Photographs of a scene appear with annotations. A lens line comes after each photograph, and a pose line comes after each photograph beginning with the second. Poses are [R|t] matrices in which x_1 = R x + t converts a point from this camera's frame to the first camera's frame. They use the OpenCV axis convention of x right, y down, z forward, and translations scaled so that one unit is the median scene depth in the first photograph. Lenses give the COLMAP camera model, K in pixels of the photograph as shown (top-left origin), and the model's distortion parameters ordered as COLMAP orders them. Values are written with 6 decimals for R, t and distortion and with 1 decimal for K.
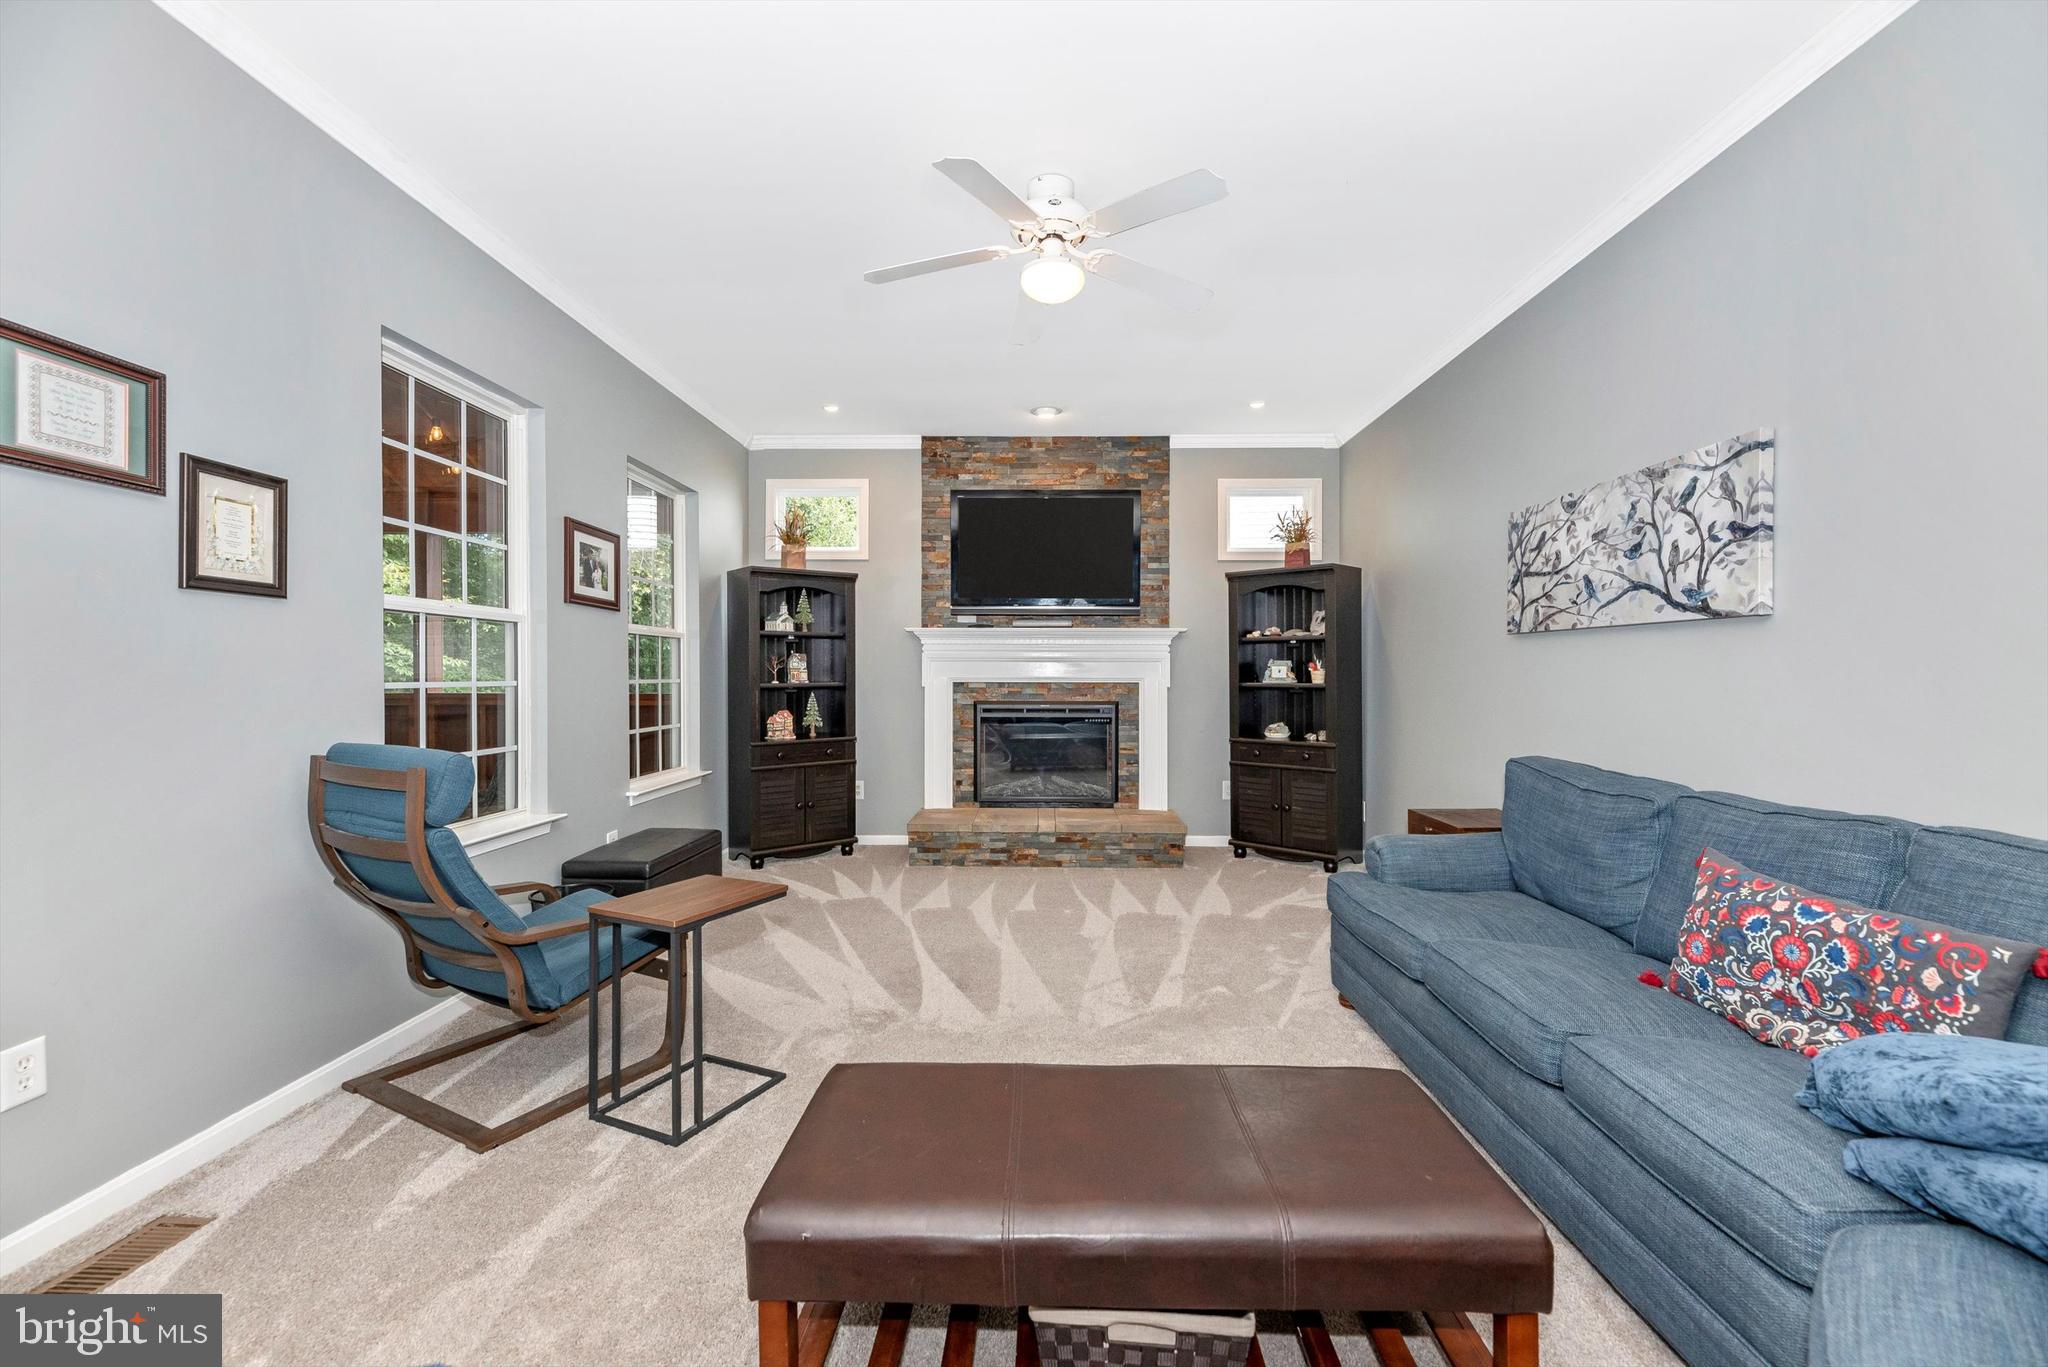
lens RADIAL K [[851.8, 0, 1021.5], [0, 851.8, 679.1], [0, 0, 1]] dist [-0.004249, 0.000065]
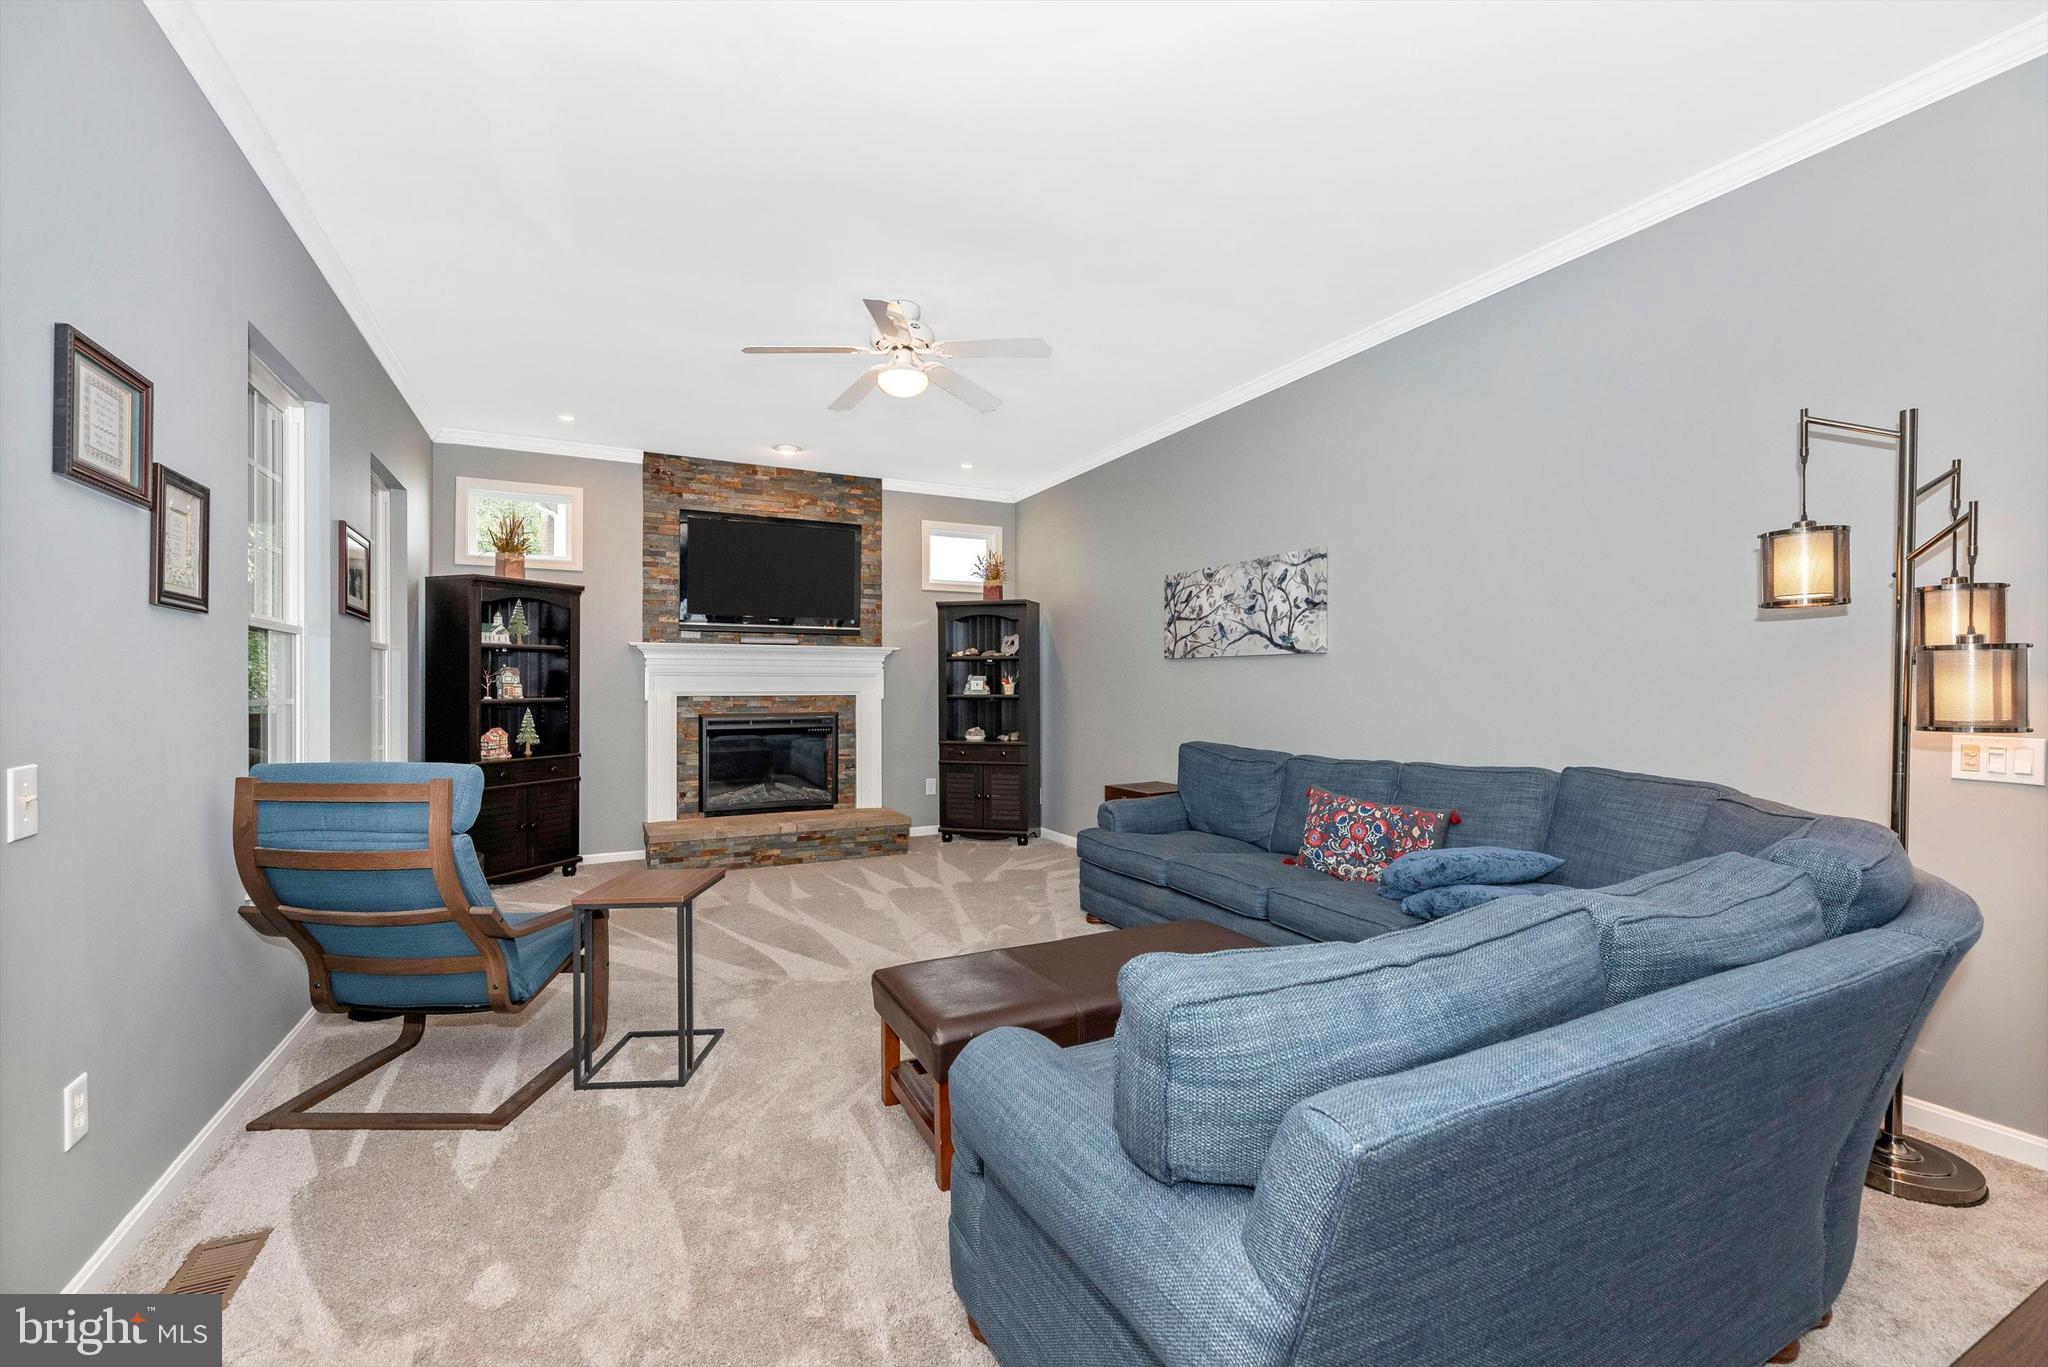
lens RADIAL K [[862.7, 0, 1033.4], [0, 862.7, 680.3], [0, 0, 1]] dist [0.001553, 0.000310]
pose [[0.879931, -0.000306, 0.475101, -0.219617], [0.006187, 0.999922, -0.010814, -0.001734], [-0.475061, 0.012455, 0.879865, -0.123786]]
